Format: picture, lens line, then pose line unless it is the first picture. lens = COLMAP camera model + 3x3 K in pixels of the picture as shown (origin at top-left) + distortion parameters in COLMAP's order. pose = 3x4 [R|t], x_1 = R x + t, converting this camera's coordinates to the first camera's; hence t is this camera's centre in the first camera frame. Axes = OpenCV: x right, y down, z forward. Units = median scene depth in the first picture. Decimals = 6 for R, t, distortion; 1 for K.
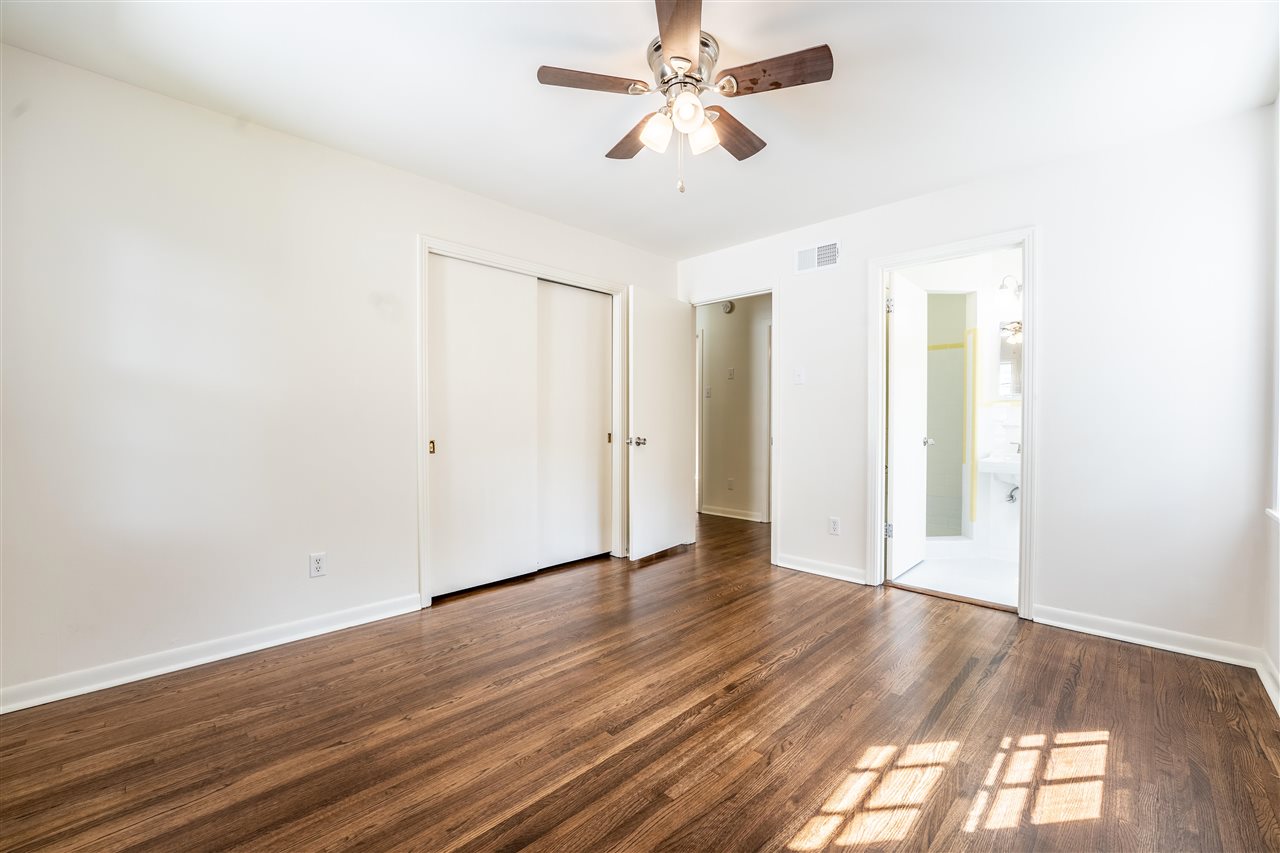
lens RADIAL K [[521.0, 0, 637.7], [0, 521.0, 429.7], [0, 0, 1]] dist [-0.024275, 0.000382]
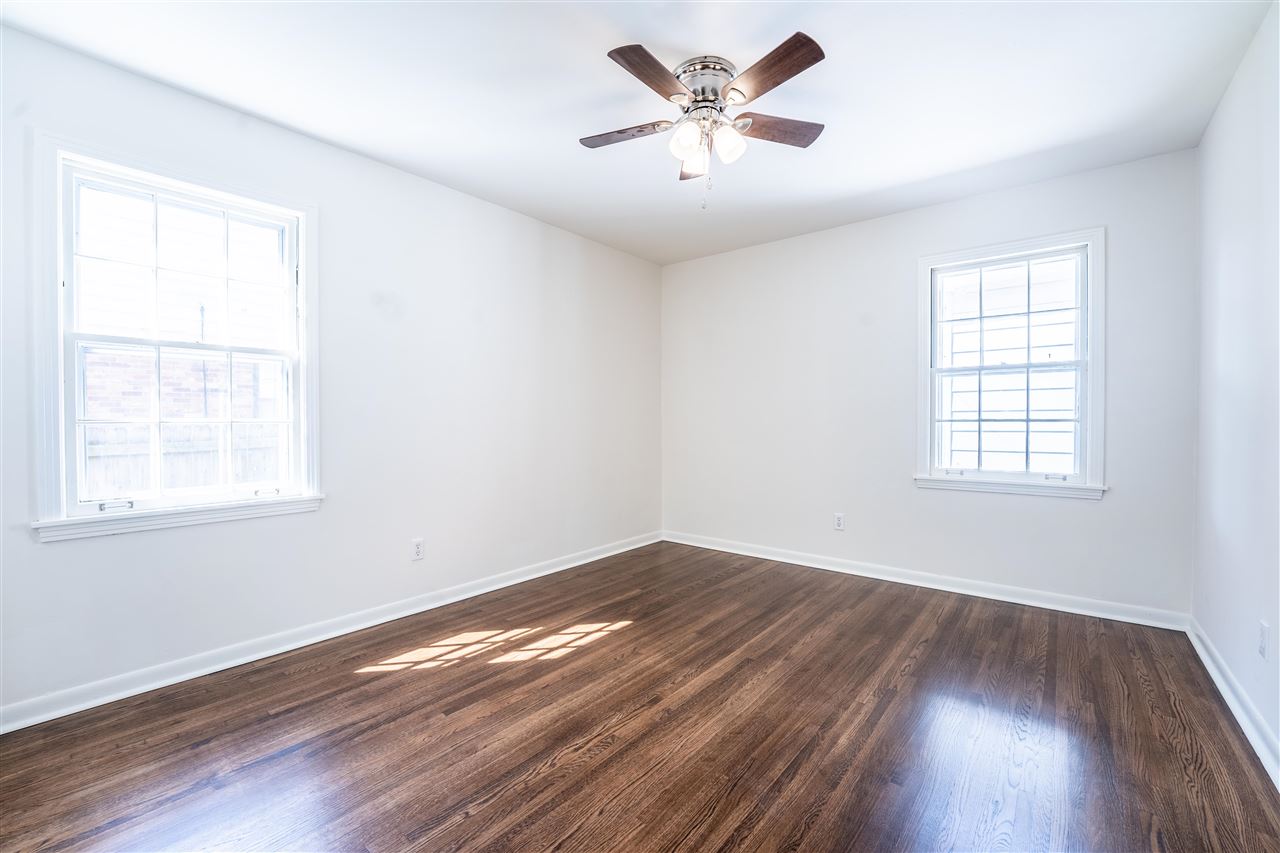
lens RADIAL K [[534.2, 0, 640.0], [0, 534.2, 426.5], [0, 0, 1]] dist [-0.013915, 0.000260]
pose [[-0.995307, -0.001653, -0.096756, 0.346917], [-0.005057, 0.999376, 0.034949, -0.046037], [0.096638, 0.035275, -0.994694, 2.237812]]
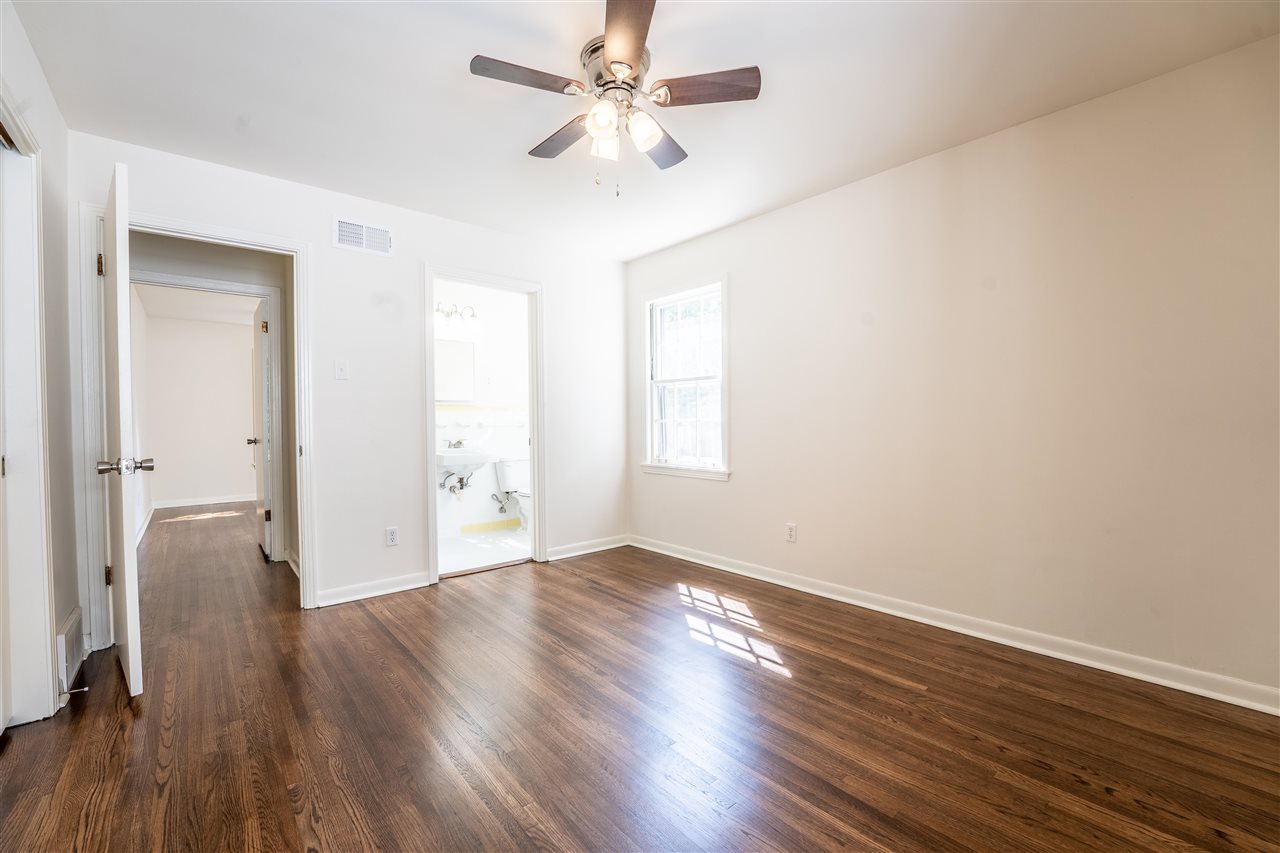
lens RADIAL K [[525.7, 0, 634.4], [0, 525.7, 421.8], [0, 0, 1]] dist [-0.024615, 0.000404]
pose [[0.083878, -0.007117, 0.996451, -1.001534], [0.029685, 0.999549, 0.004640, -0.021726], [-0.996034, 0.029190, 0.084051, 0.944338]]
